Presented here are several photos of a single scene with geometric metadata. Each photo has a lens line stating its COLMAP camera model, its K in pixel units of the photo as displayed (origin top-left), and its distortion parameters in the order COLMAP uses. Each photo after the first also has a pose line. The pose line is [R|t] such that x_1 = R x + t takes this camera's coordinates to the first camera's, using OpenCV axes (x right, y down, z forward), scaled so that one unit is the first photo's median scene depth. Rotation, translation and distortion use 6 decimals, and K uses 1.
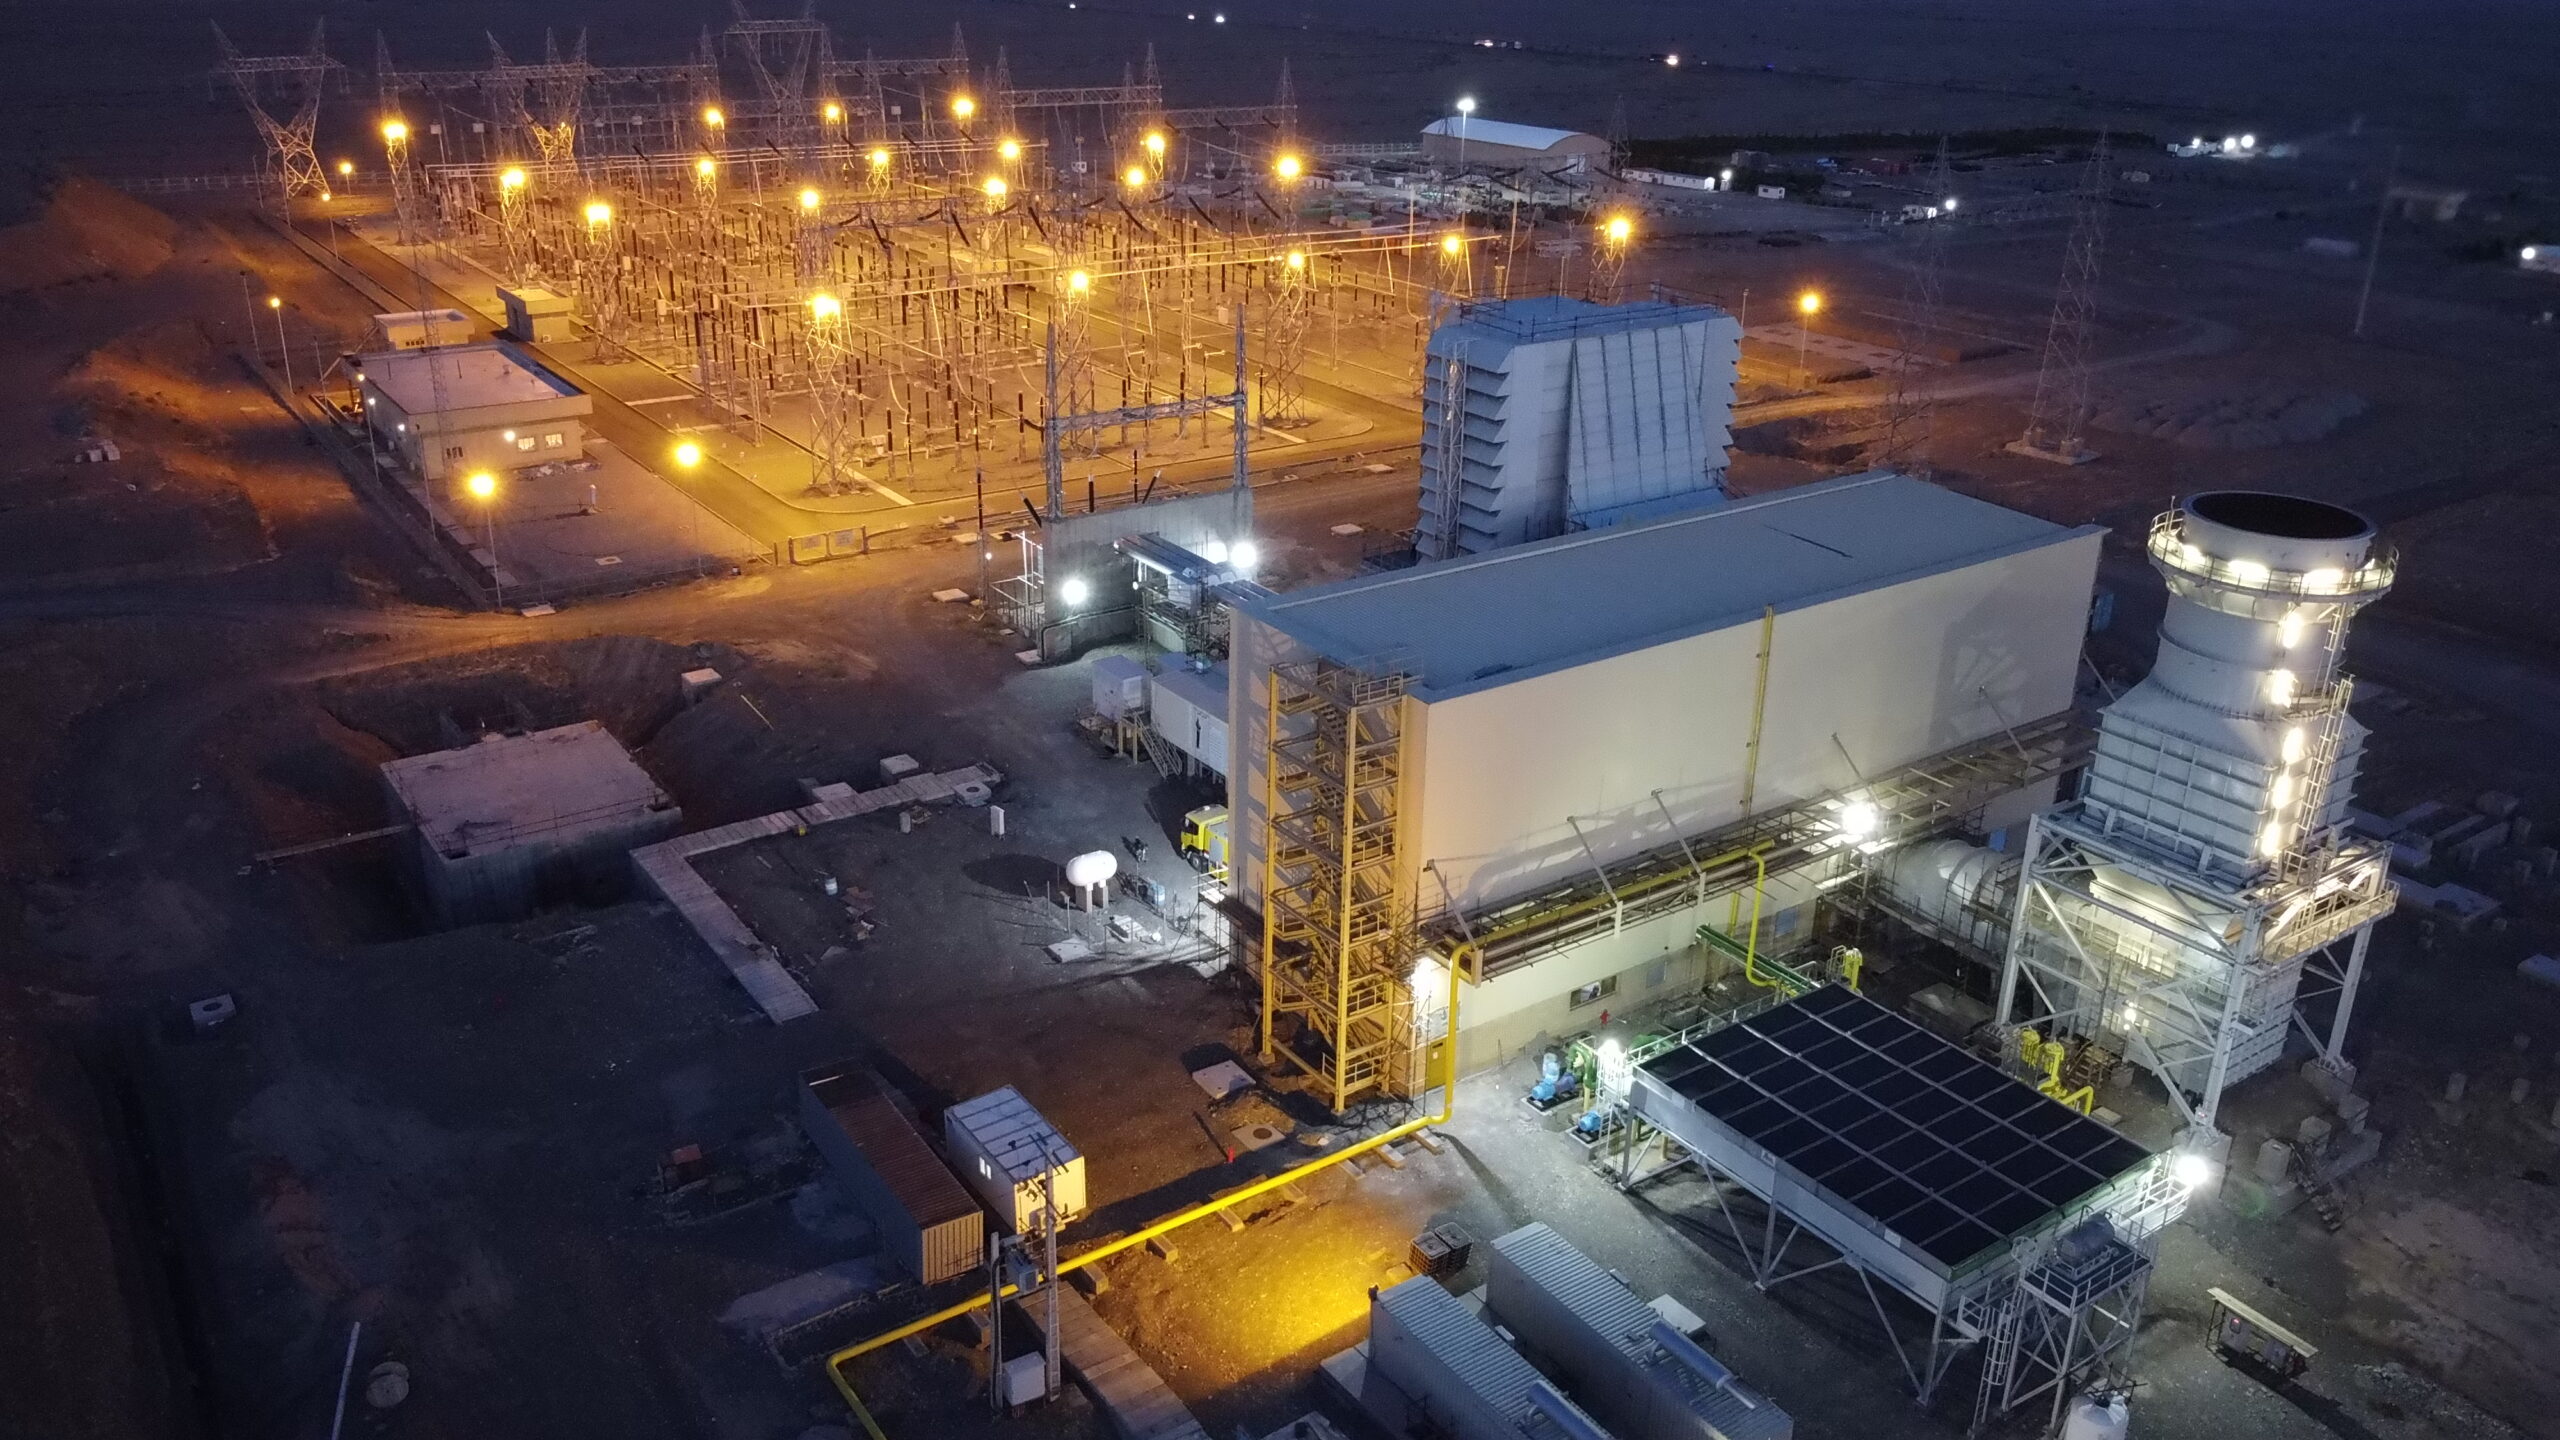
lens RADIAL K [[1987.4, 0, 1280.0], [0, 1987.4, 720.0], [0, 0, 1]] dist [-0.002795, -0.001635]
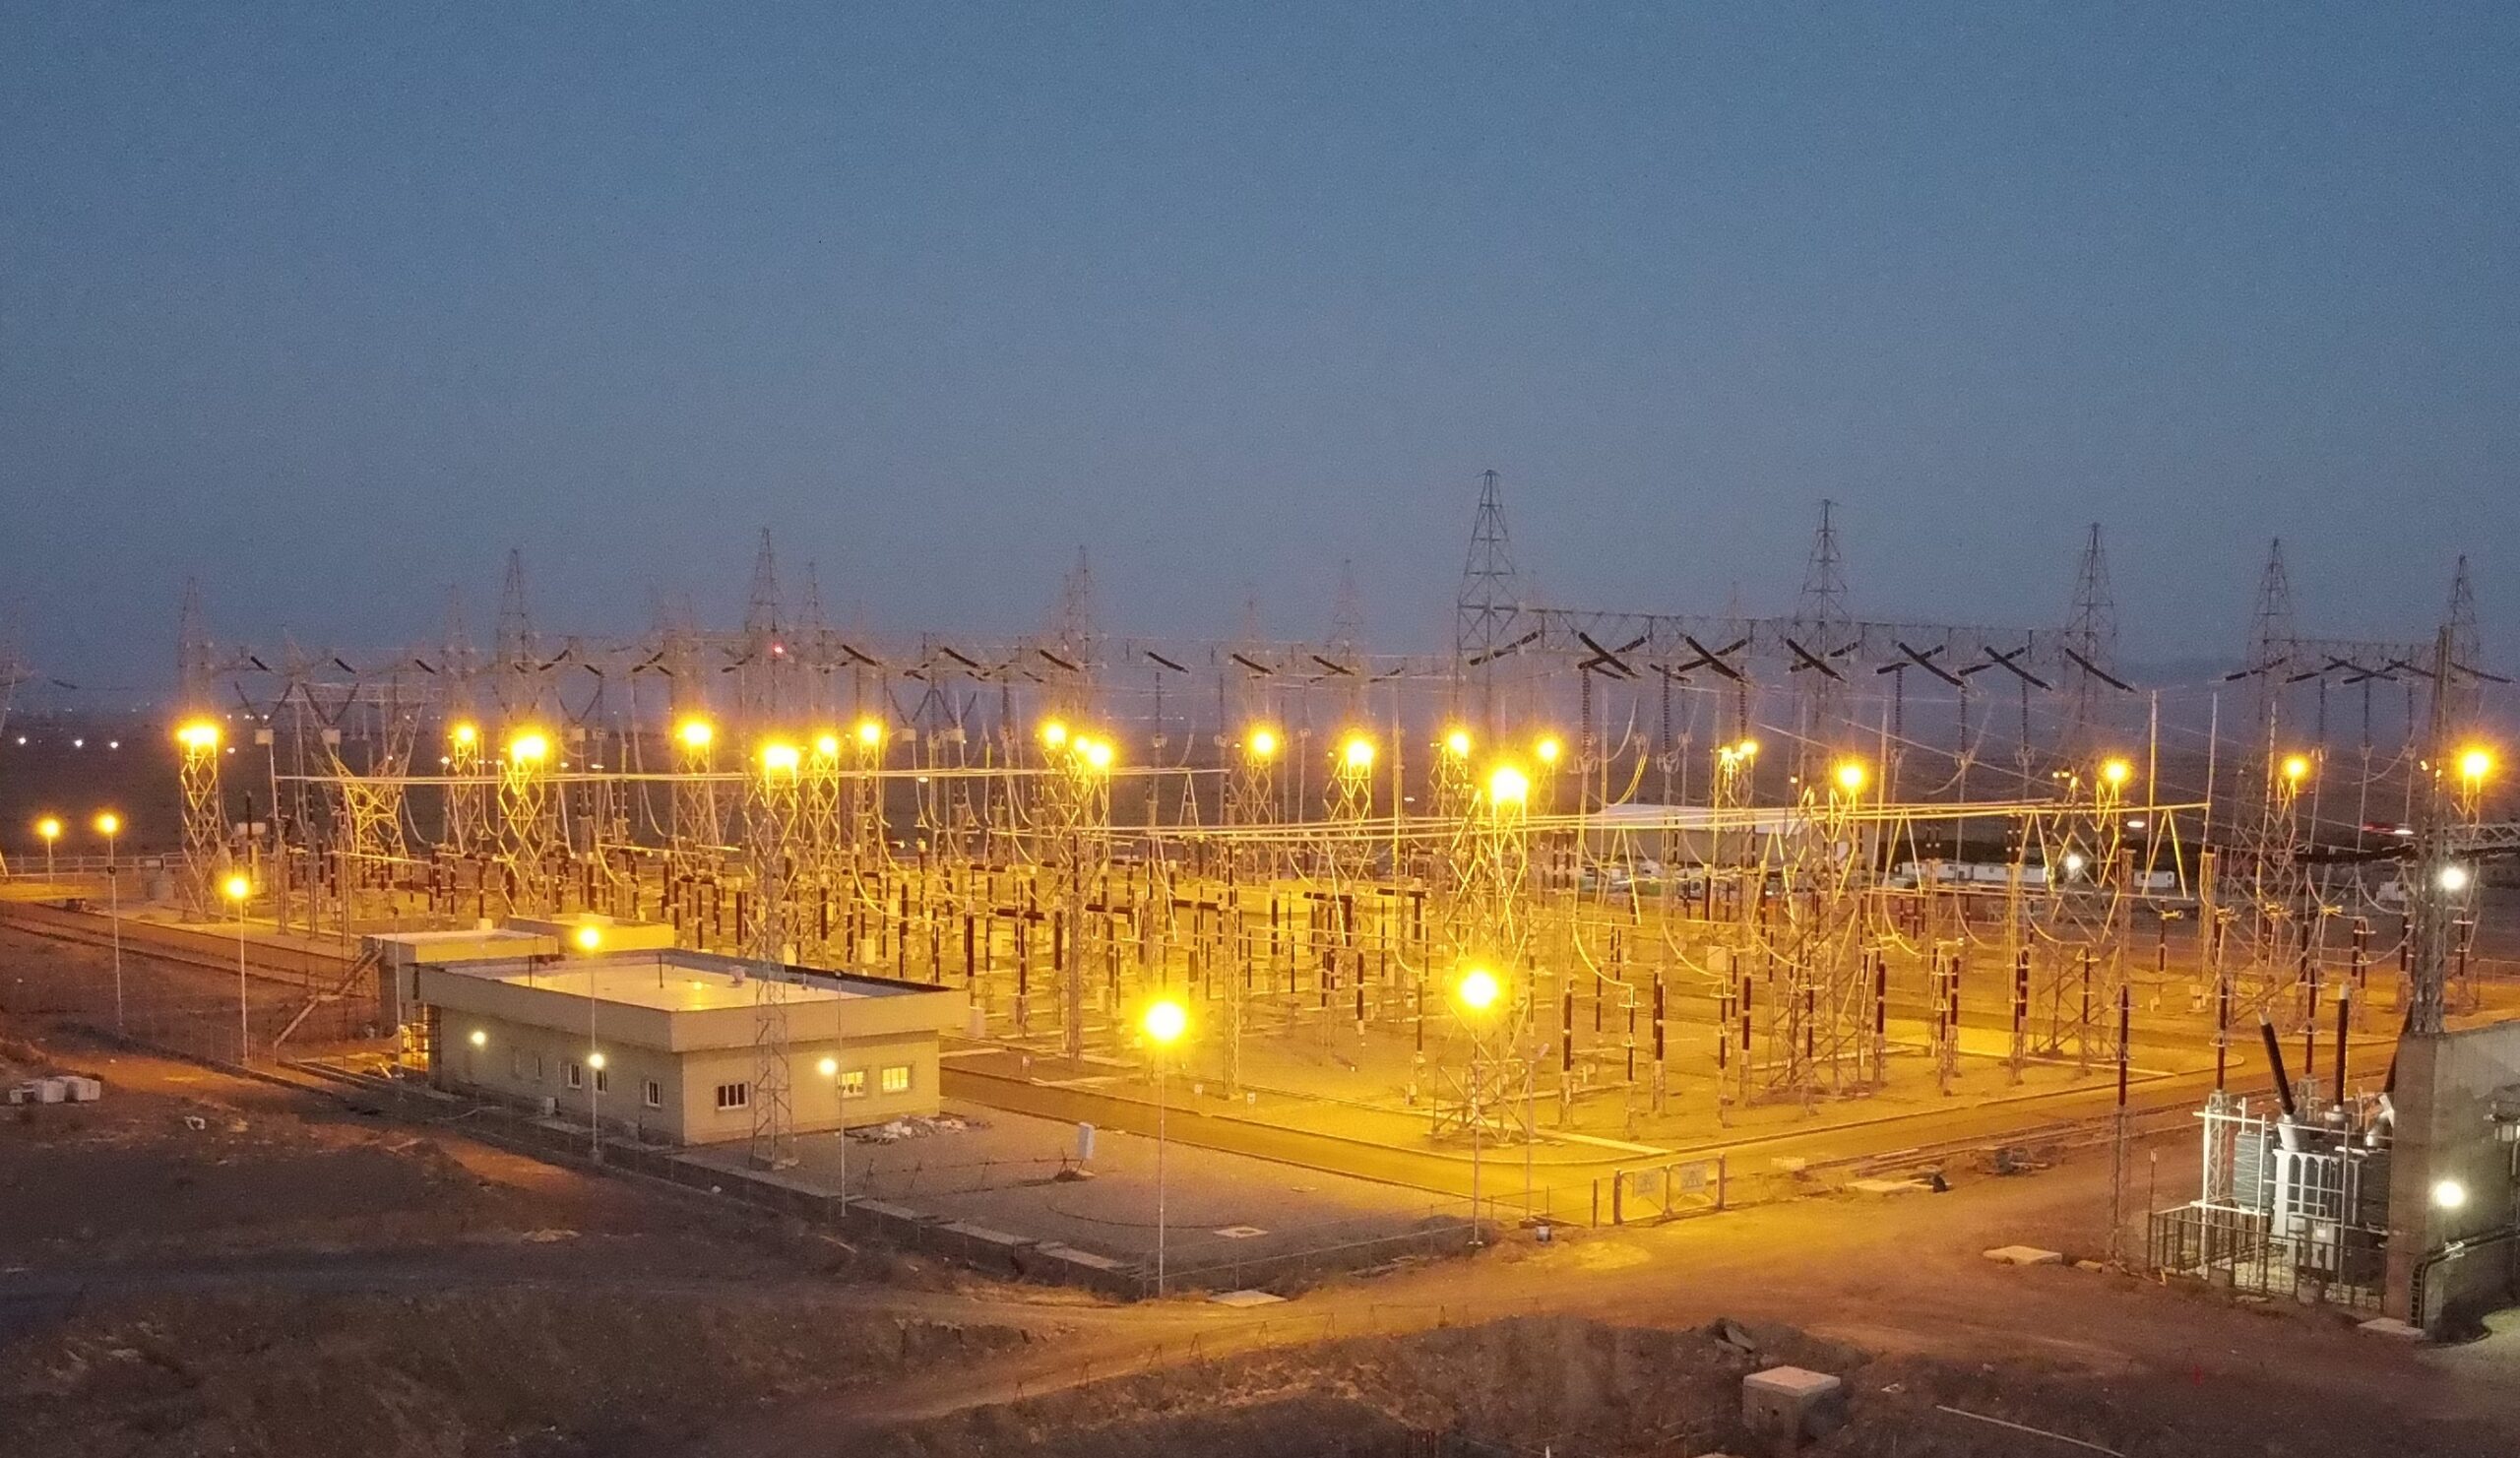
lens RADIAL K [[2832.7, 0, 1335.4], [0, 2832.7, 728.8], [0, 0, 1]] dist [-0.006025, -0.002767]
pose [[0.991367, -0.009007, 0.130803, -0.577605], [0.056250, 0.930381, -0.362253, 0.081570], [-0.118434, 0.366483, 0.922856, 0.448450]]
